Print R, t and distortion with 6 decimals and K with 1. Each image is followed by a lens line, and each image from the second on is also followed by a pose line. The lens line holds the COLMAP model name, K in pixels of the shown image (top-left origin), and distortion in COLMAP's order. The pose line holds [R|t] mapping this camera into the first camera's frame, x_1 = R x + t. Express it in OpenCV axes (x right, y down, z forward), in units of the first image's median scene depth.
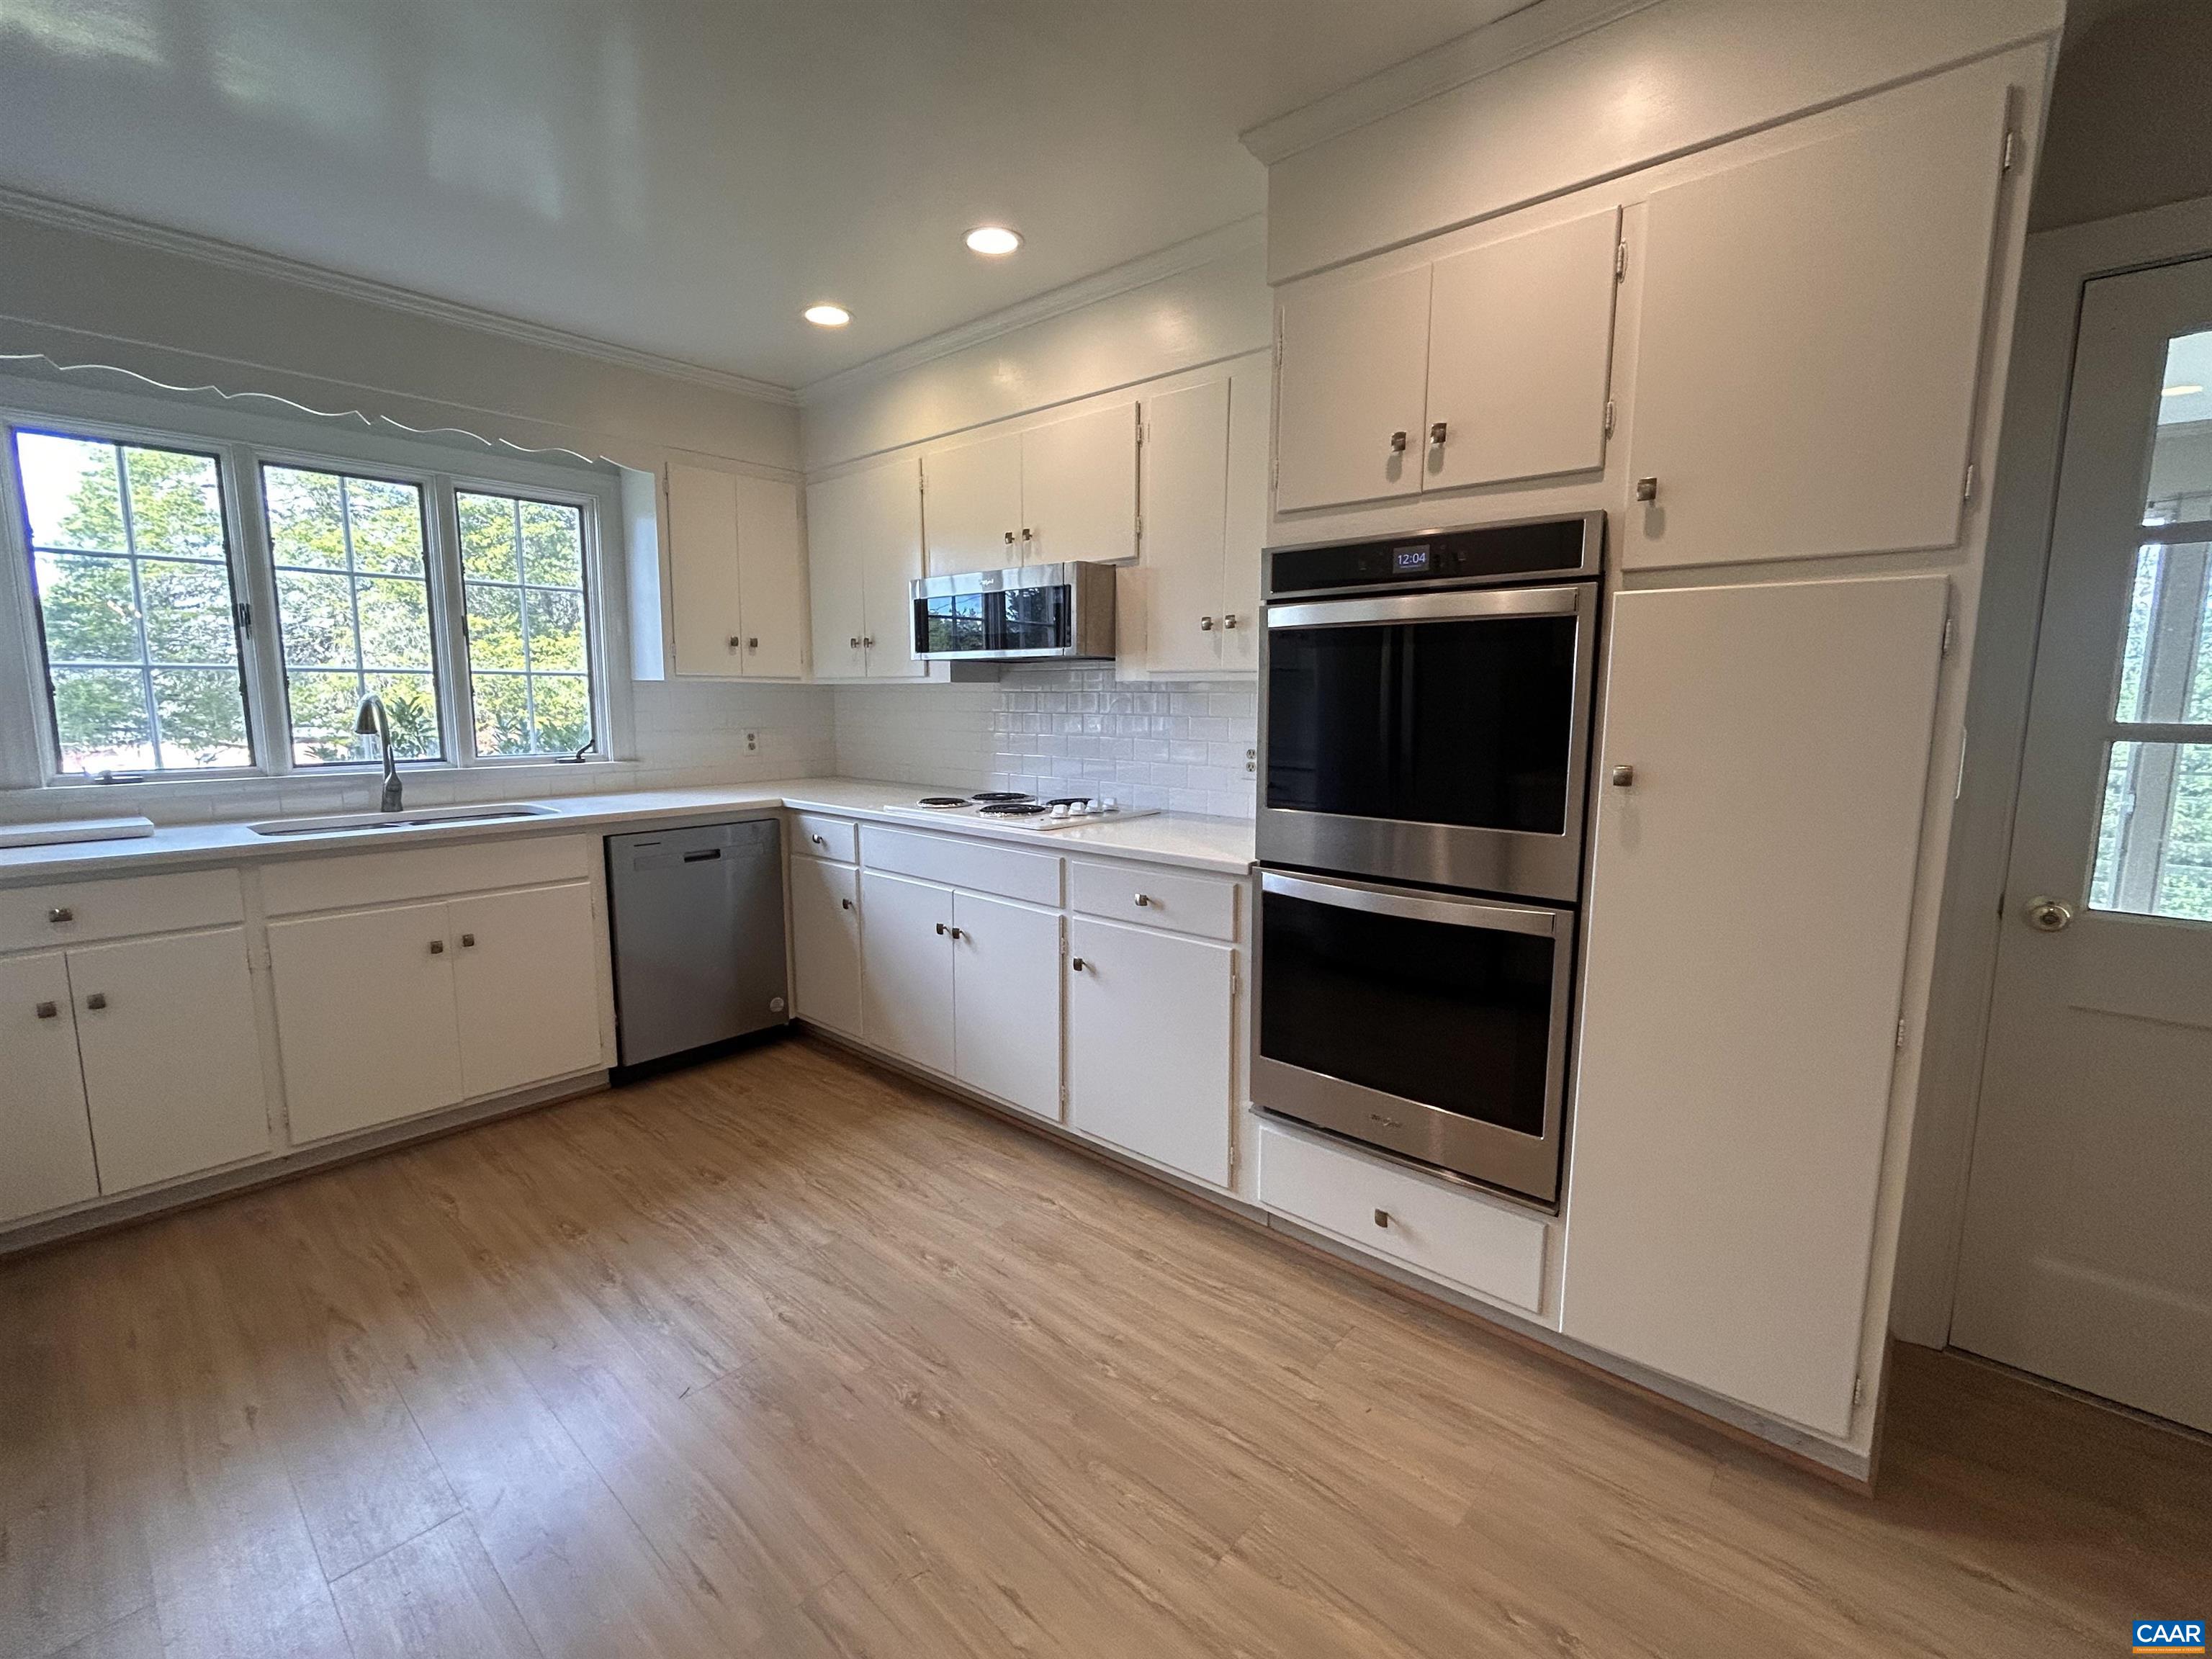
lens RADIAL K [[963.2, 0, 1100.4], [0, 963.2, 827.5], [0, 0, 1]] dist [0.000901, -0.000183]
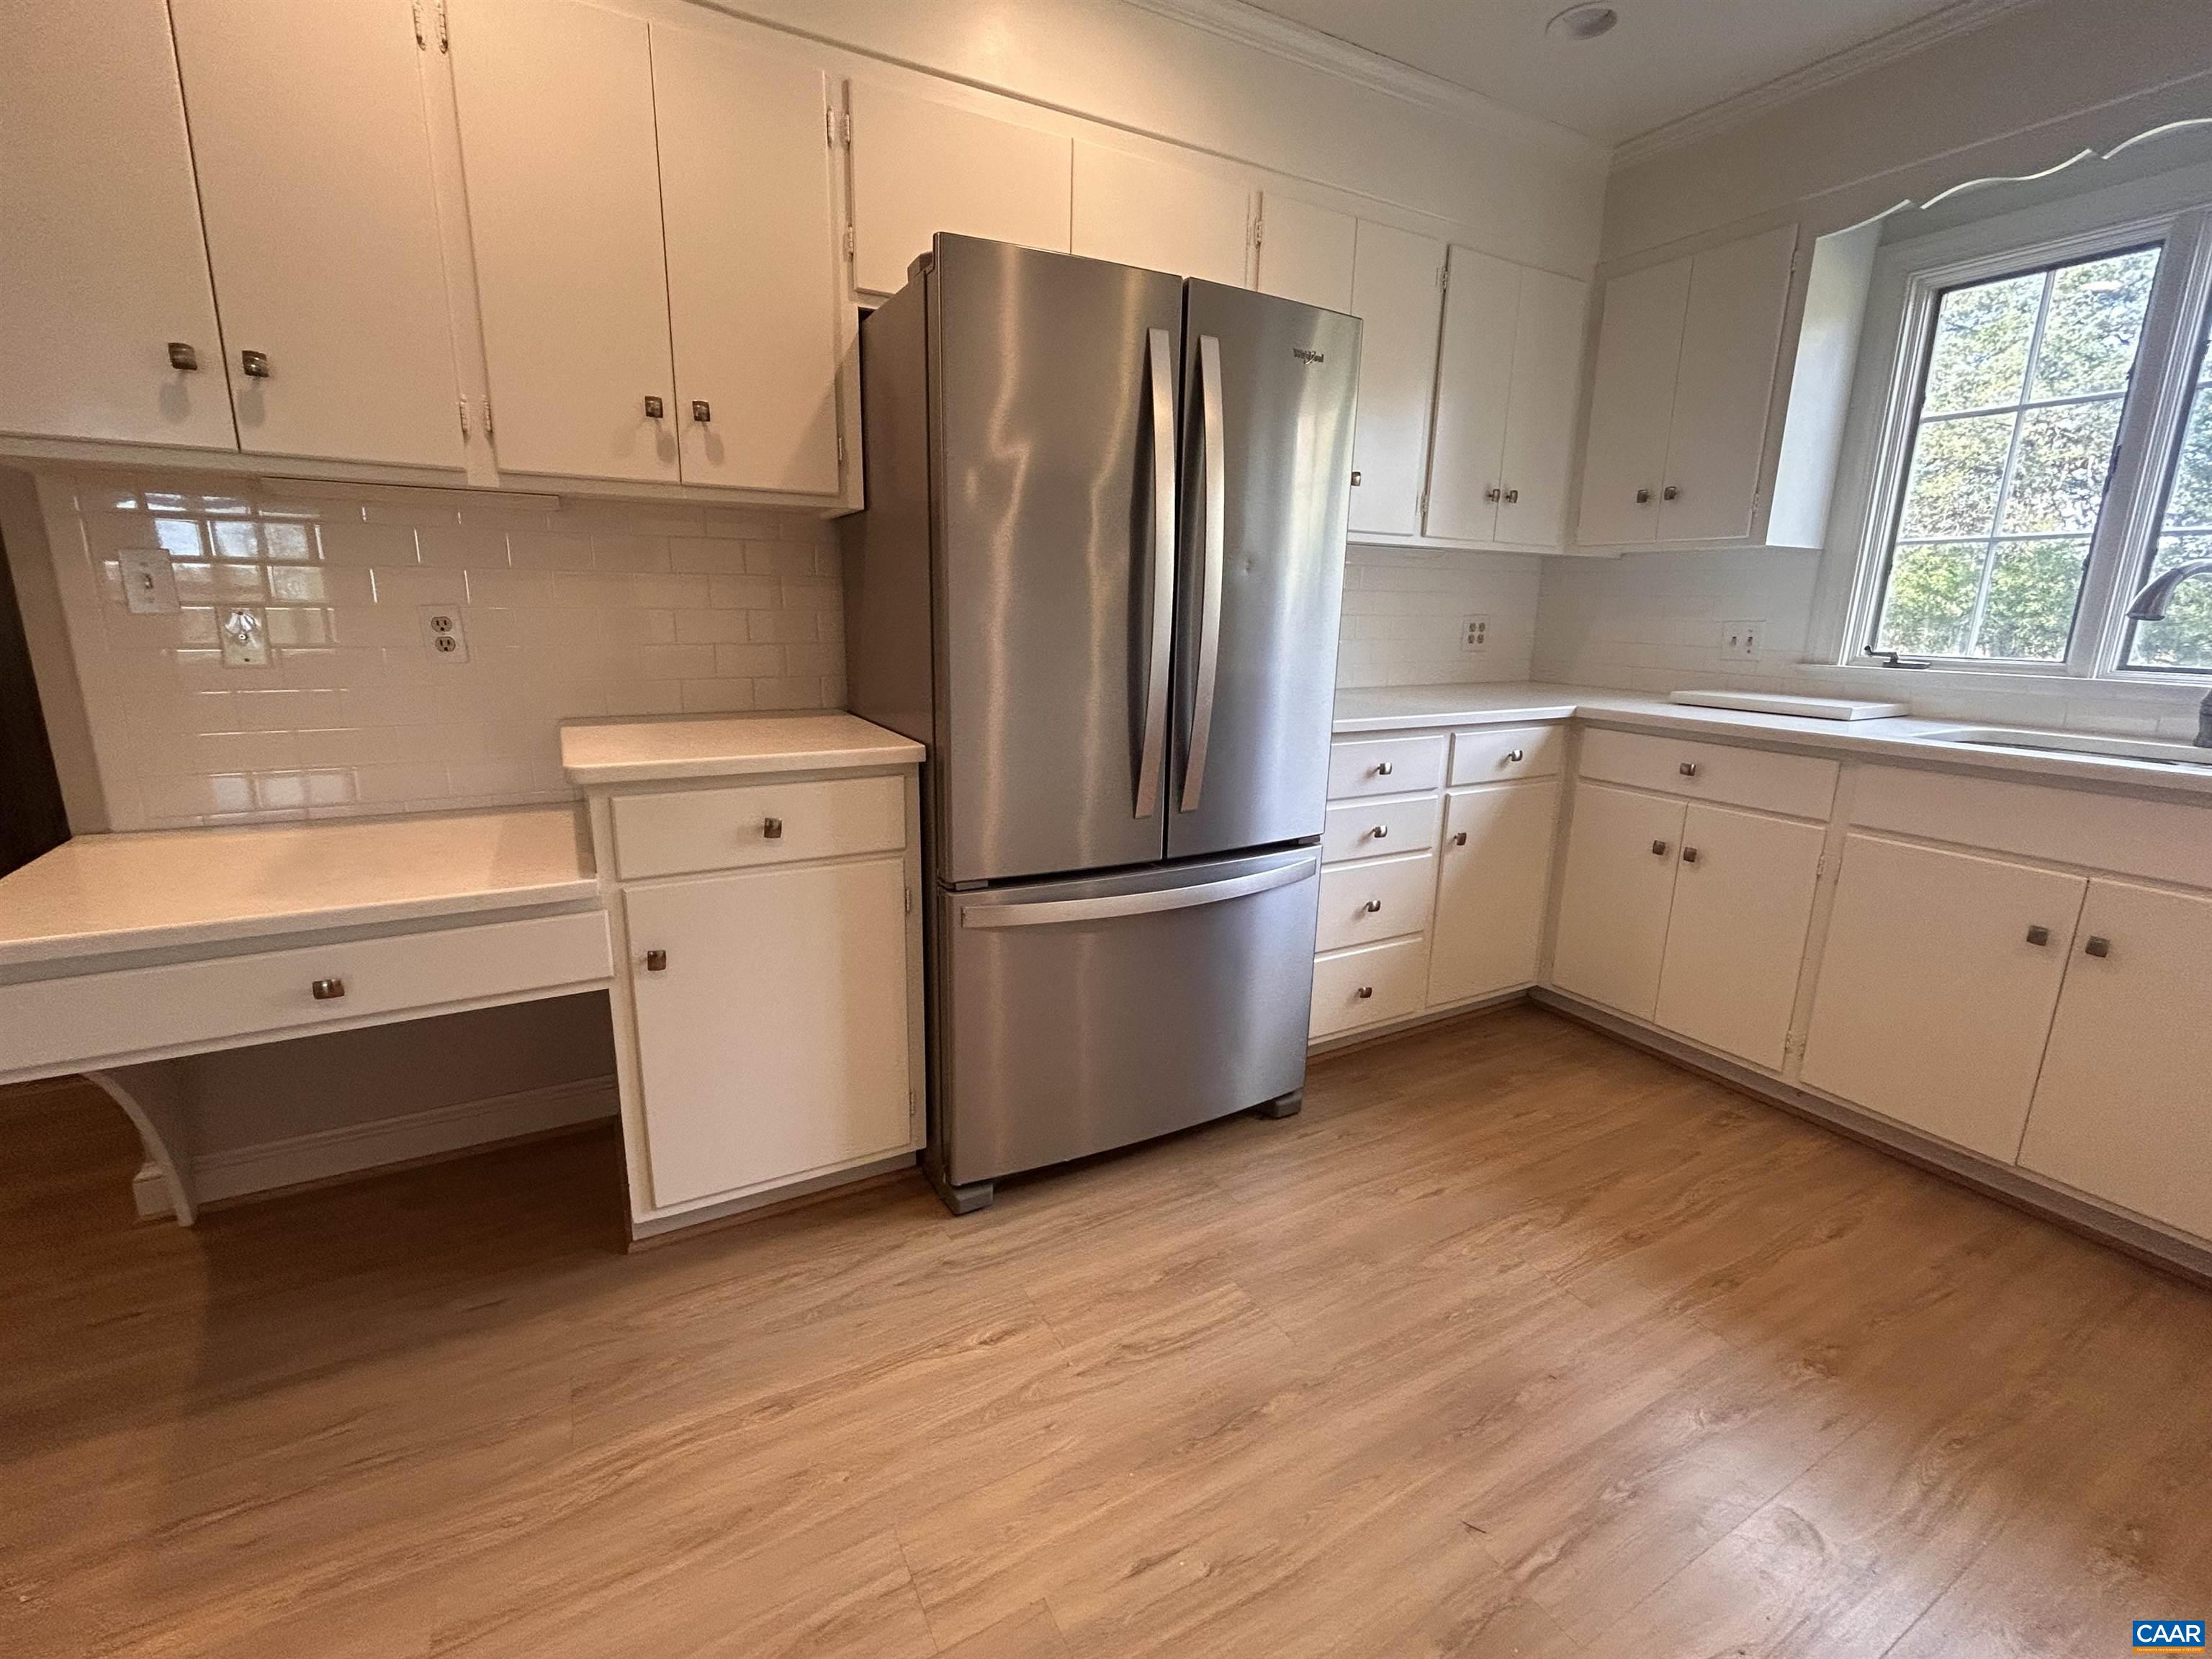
lens RADIAL K [[963.2, 0, 1100.6], [0, 963.2, 824.6], [0, 0, 1]] dist [0.000901, -0.000183]
pose [[-0.328438, 0.203700, -0.922299, 0.137482], [-0.146611, 0.953638, 0.262831, -0.032203], [0.933077, 0.221543, -0.283346, 0.564961]]
